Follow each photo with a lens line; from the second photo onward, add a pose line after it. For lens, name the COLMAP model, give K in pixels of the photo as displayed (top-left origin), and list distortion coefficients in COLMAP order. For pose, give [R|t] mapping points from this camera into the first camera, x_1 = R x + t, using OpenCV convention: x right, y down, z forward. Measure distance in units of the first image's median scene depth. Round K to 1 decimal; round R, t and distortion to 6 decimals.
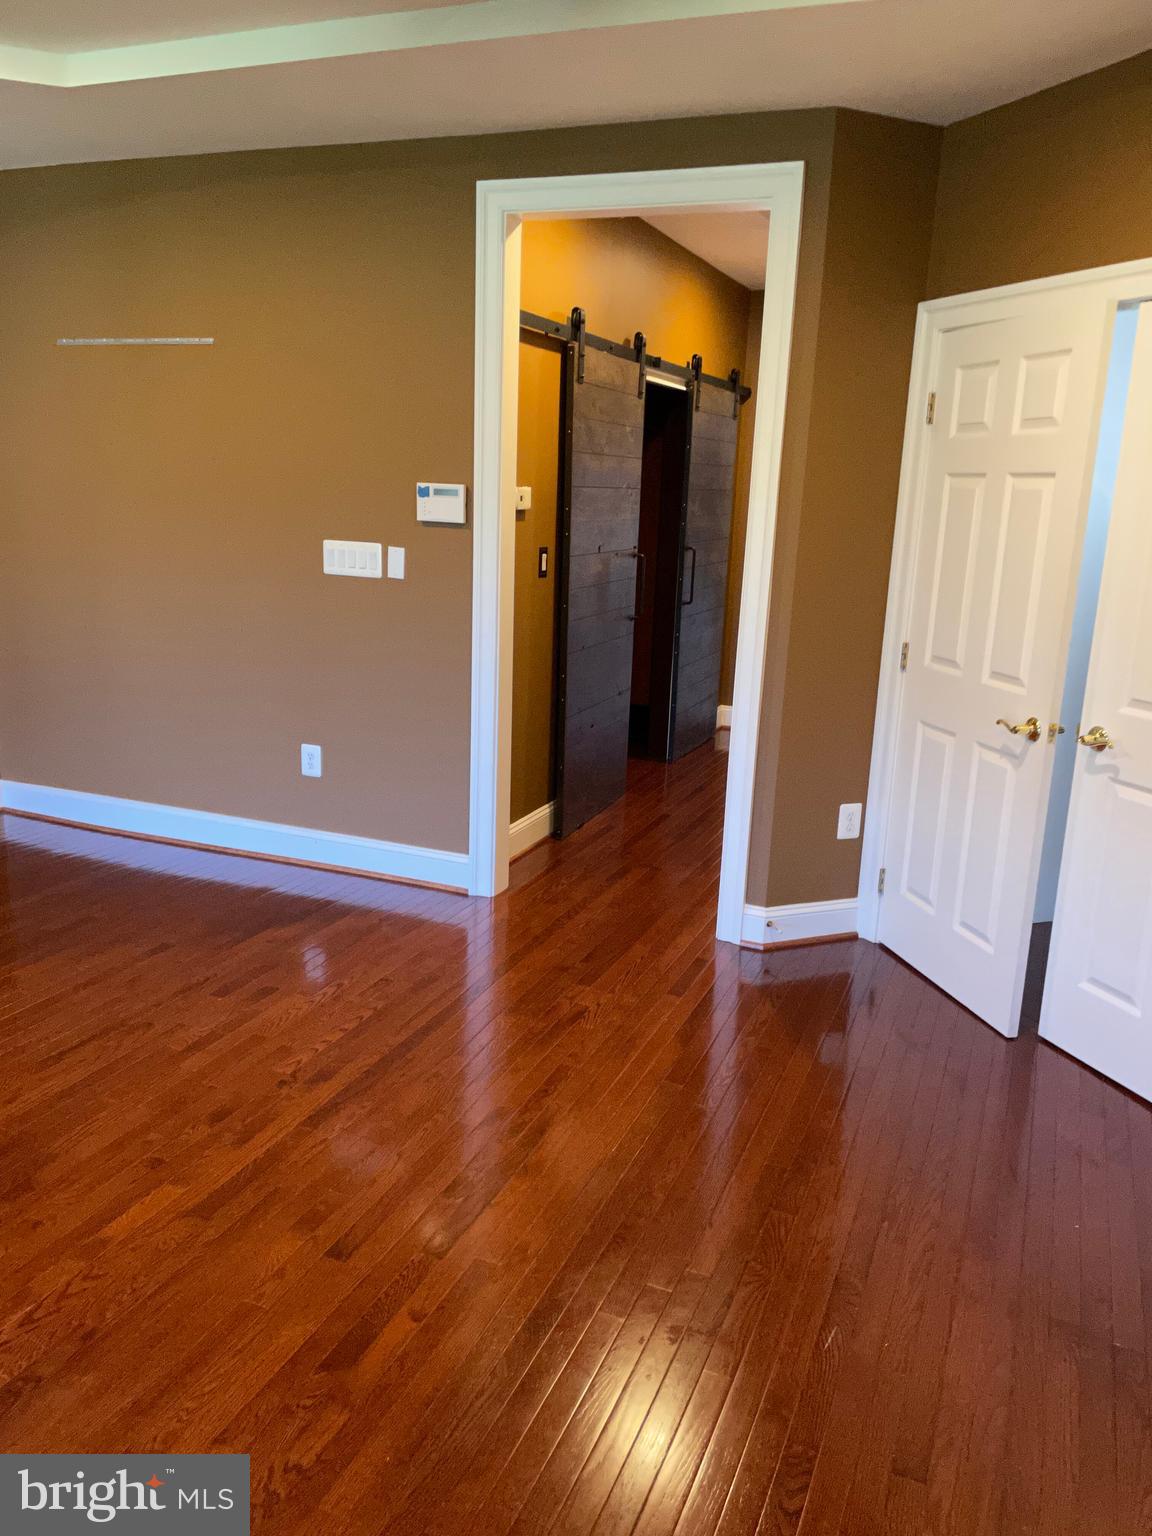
lens RADIAL K [[1181.4, 0, 583.7], [0, 1181.4, 772.5], [0, 0, 1]] dist [0.052594, -0.006622]
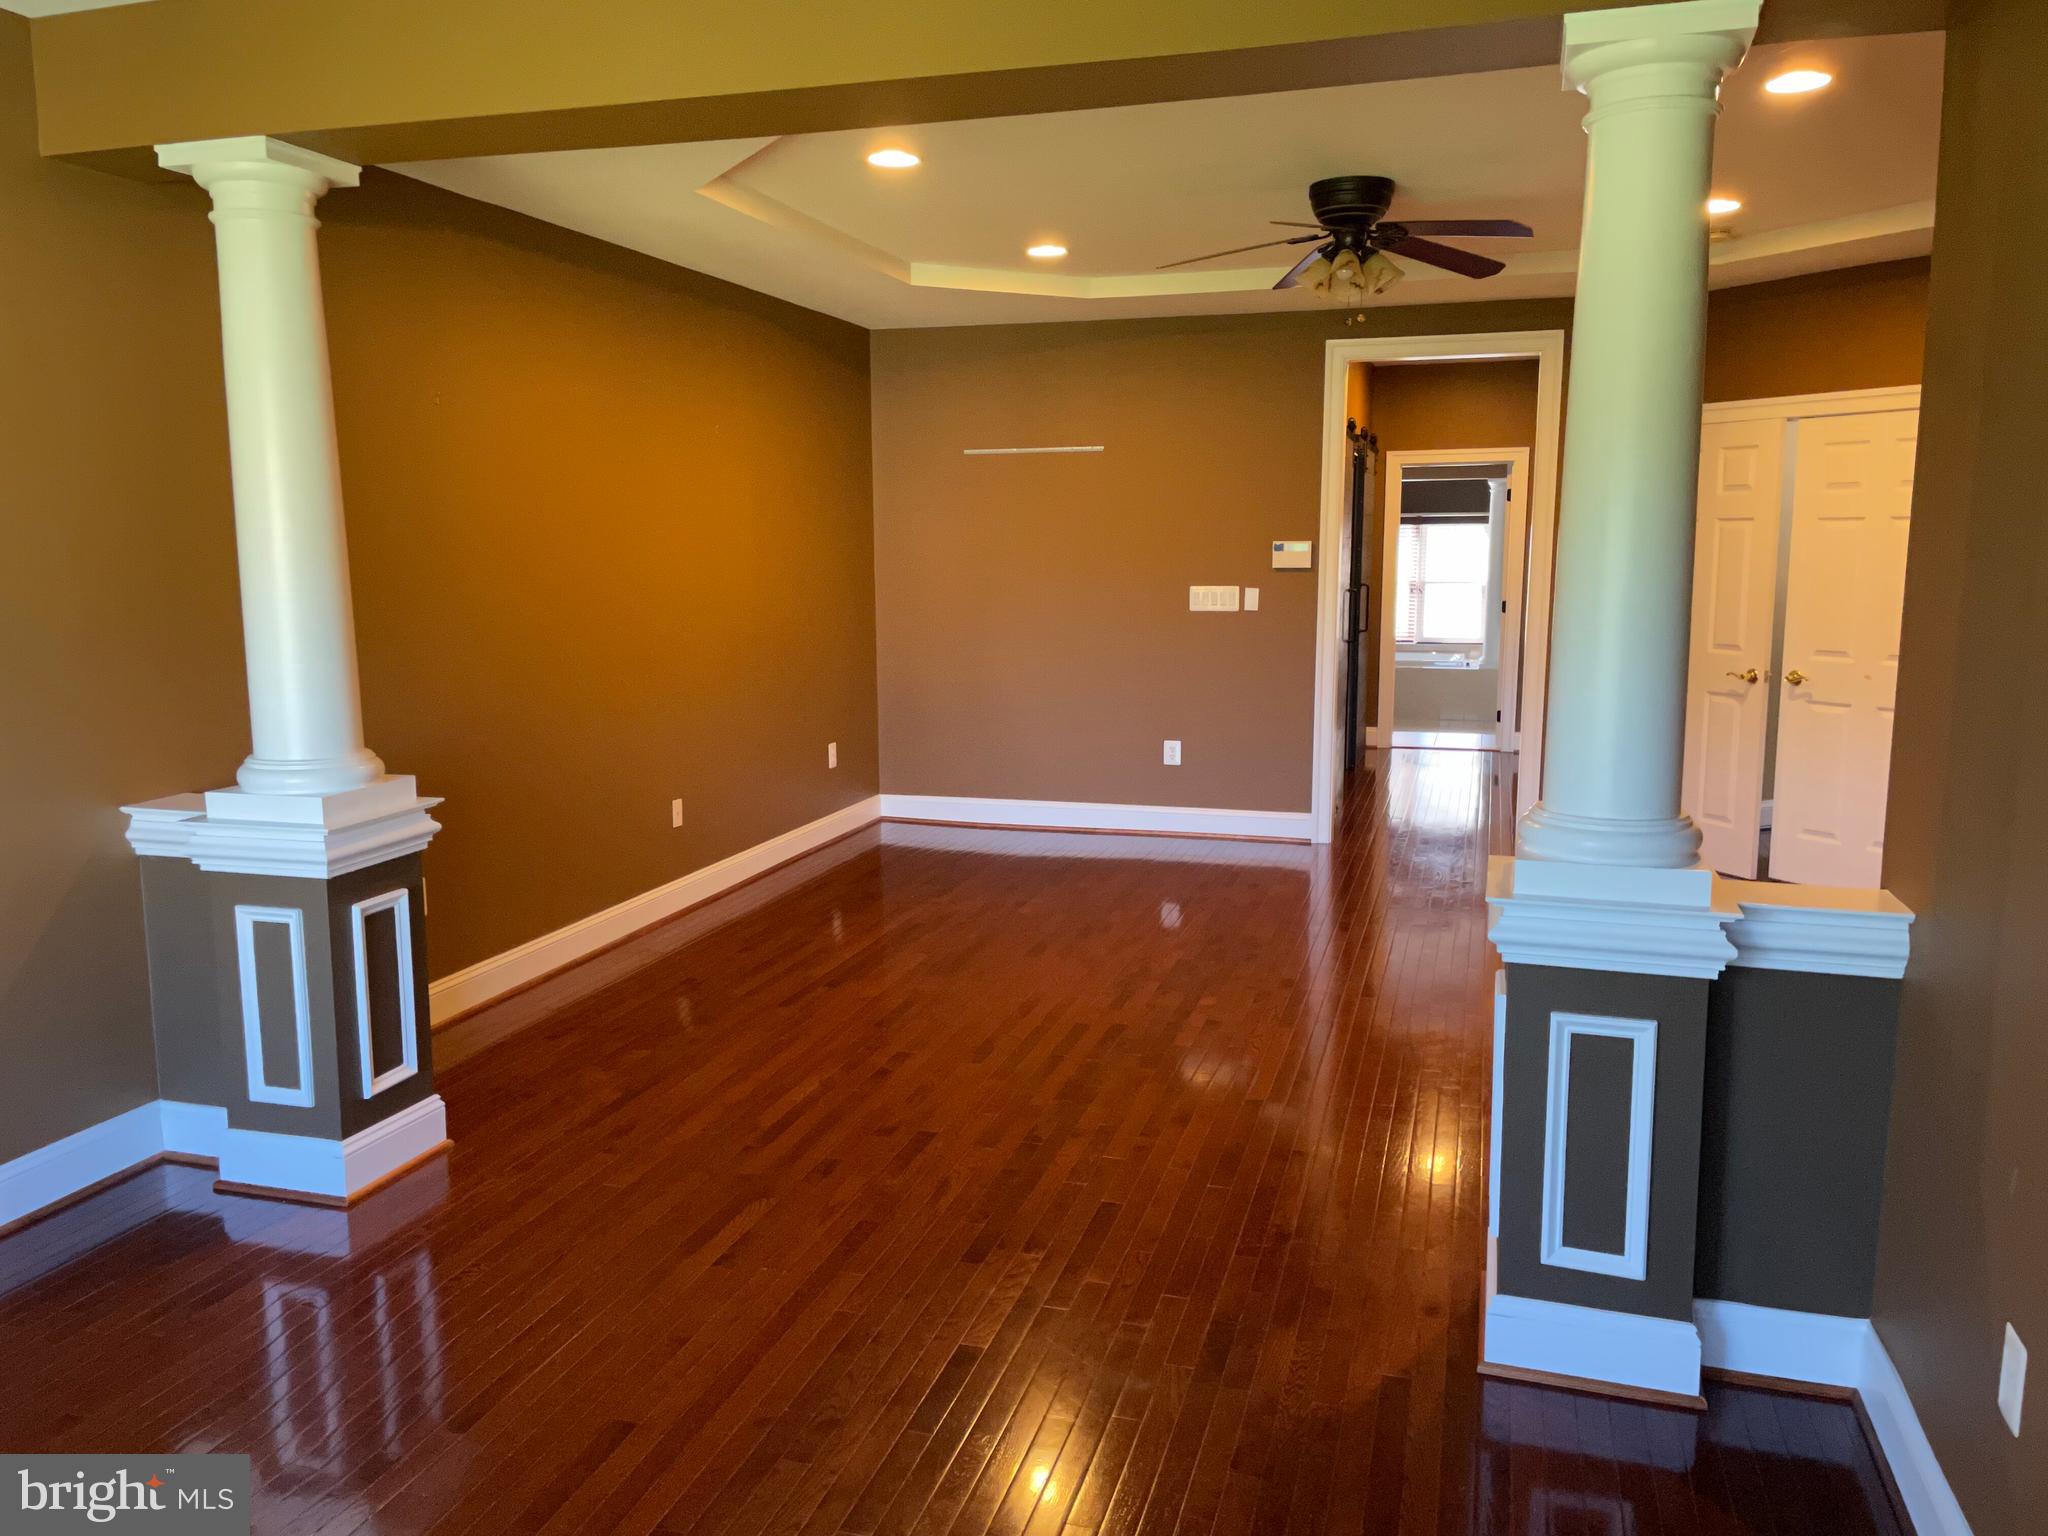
lens RADIAL K [[1575.2, 0, 1008.3], [0, 1575.2, 768.5], [0, 0, 1]] dist [0.052594, -0.006622]
pose [[0.994504, -0.054949, 0.089119, -0.629663], [0.062657, 0.994312, -0.086128, 0.161945], [-0.083879, 0.091238, 0.992290, -0.792842]]
